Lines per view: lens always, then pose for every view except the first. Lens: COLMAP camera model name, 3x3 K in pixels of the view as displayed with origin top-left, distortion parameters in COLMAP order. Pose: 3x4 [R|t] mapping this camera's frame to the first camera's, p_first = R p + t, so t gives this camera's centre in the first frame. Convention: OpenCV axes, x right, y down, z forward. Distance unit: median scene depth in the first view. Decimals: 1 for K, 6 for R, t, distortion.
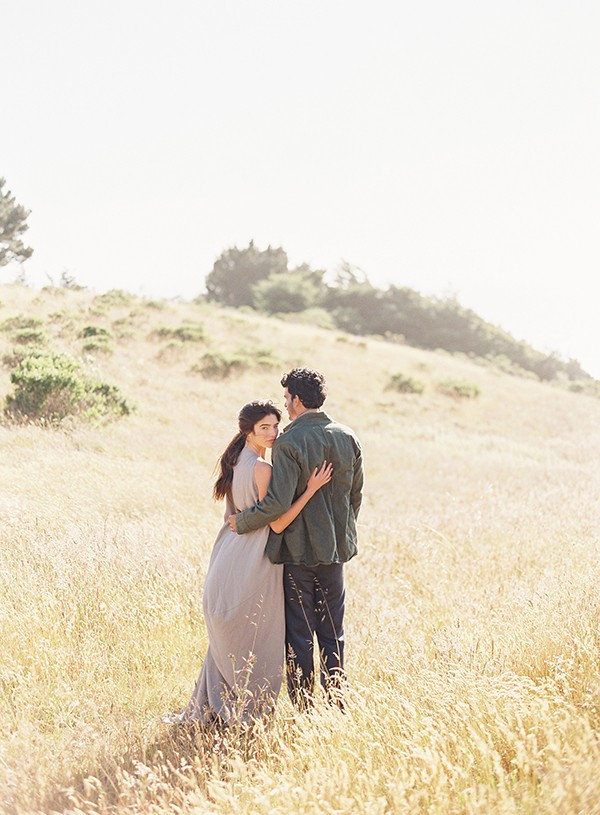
lens RADIAL K [[1295.2, 0, 300.0], [0, 1295.2, 407.5], [0, 0, 1]] dist [-0.150751, 0.025088]
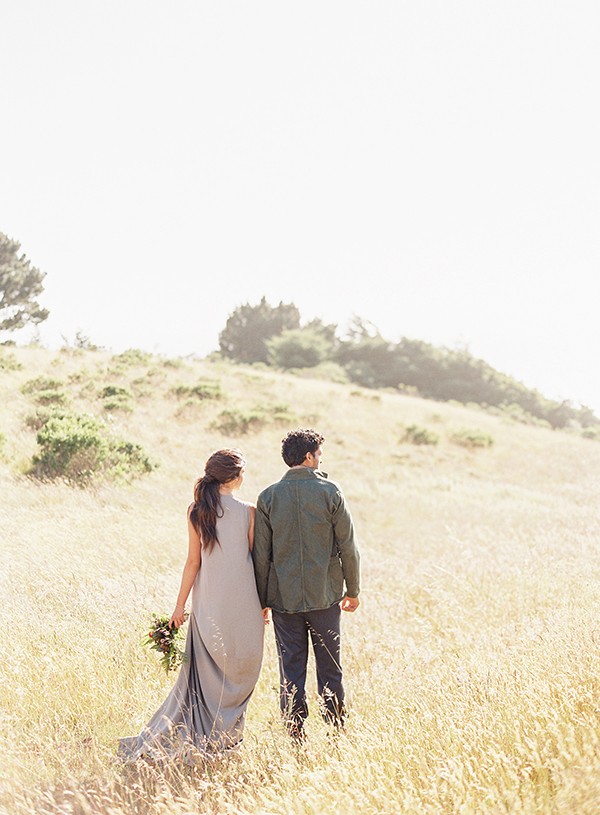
lens RADIAL K [[1295.2, 0, 300.0], [0, 1295.2, 407.5], [0, 0, 1]] dist [-0.150751, 0.025088]
pose [[0.999666, -0.023895, -0.009834, -0.002101], [0.023466, 0.998857, -0.041646, -0.000154], [0.010818, 0.041401, 0.999084, -0.016291]]
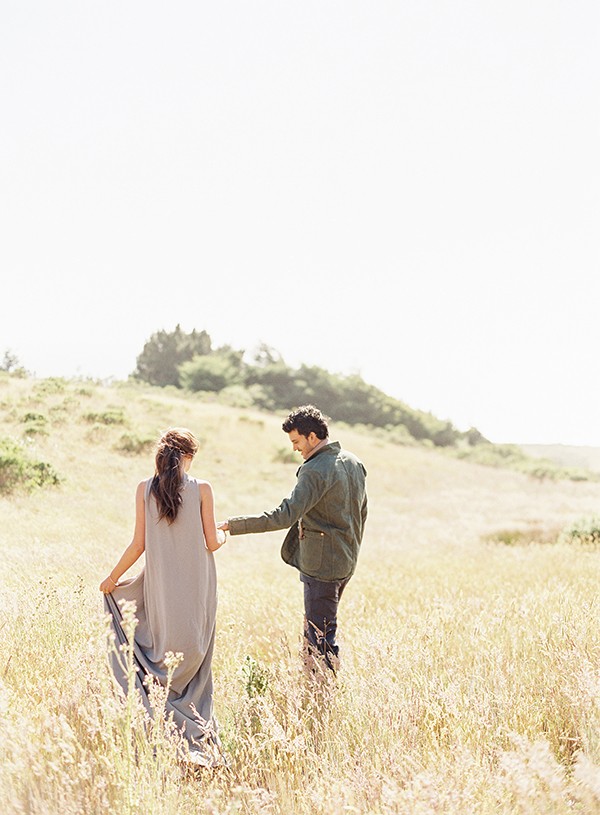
lens RADIAL K [[1295.2, 0, 300.0], [0, 1295.2, 407.5], [0, 0, 1]] dist [-0.150751, 0.025088]
pose [[0.998933, -0.015736, 0.043409, 0.034422], [0.017948, 0.998536, -0.051031, -0.001174], [-0.042543, 0.051755, 0.997753, -0.197188]]
